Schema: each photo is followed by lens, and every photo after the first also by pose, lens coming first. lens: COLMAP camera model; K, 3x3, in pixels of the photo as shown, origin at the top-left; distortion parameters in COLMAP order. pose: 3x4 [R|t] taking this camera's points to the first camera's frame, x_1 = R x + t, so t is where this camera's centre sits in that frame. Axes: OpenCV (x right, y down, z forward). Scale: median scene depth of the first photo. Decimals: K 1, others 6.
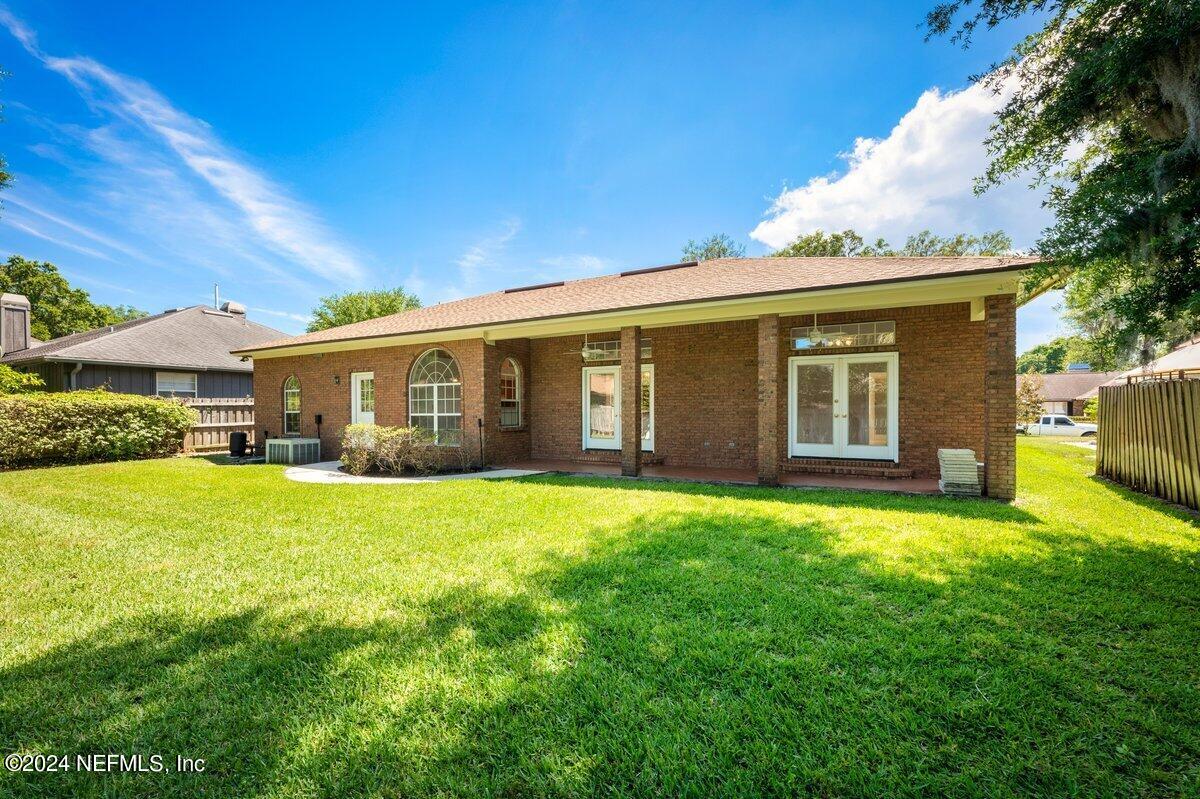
lens RADIAL K [[493.7, 0, 597.5], [0, 493.7, 404.7], [0, 0, 1]] dist [0.001456, 0.000321]
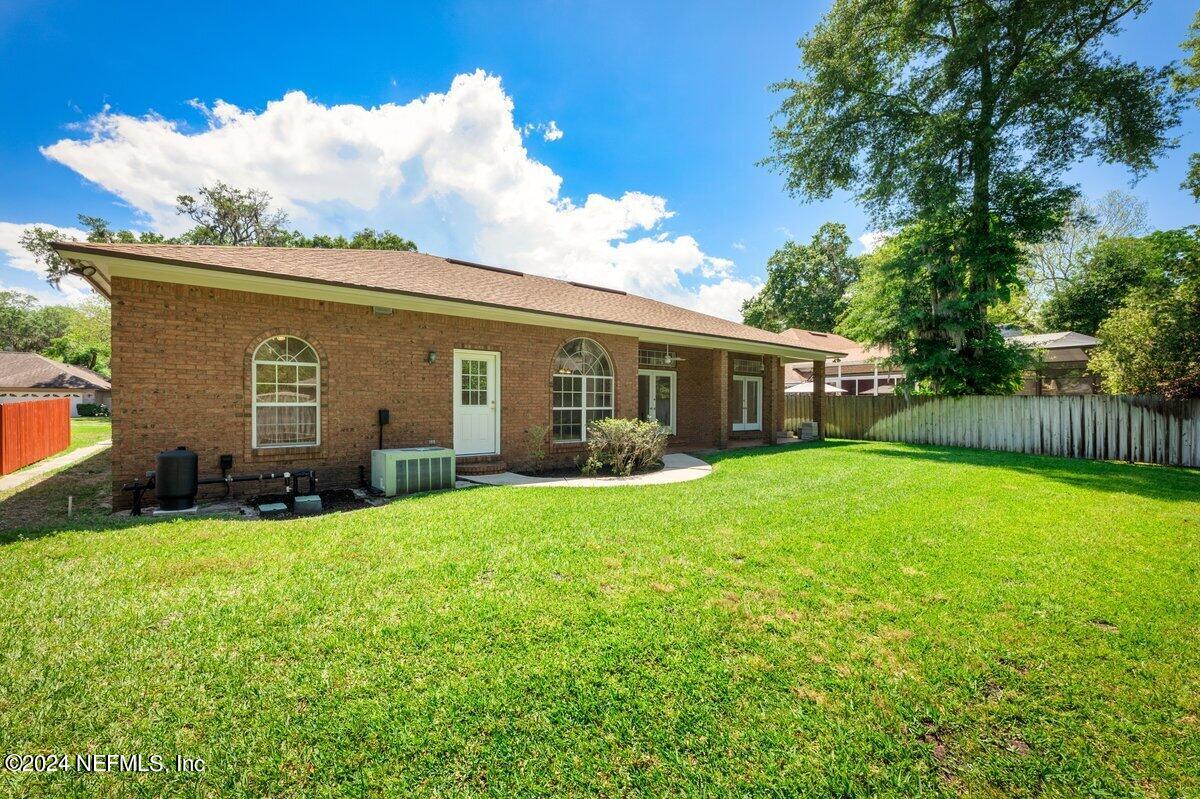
lens RADIAL K [[537.4, 0, 586.5], [0, 537.4, 413.0], [0, 0, 1]] dist [0.001367, 0.000081]
pose [[0.346658, -0.004615, 0.937980, -1.243463], [-0.007738, 0.999940, 0.007779, 0.019892], [-0.937960, -0.009954, 0.346602, 0.616765]]
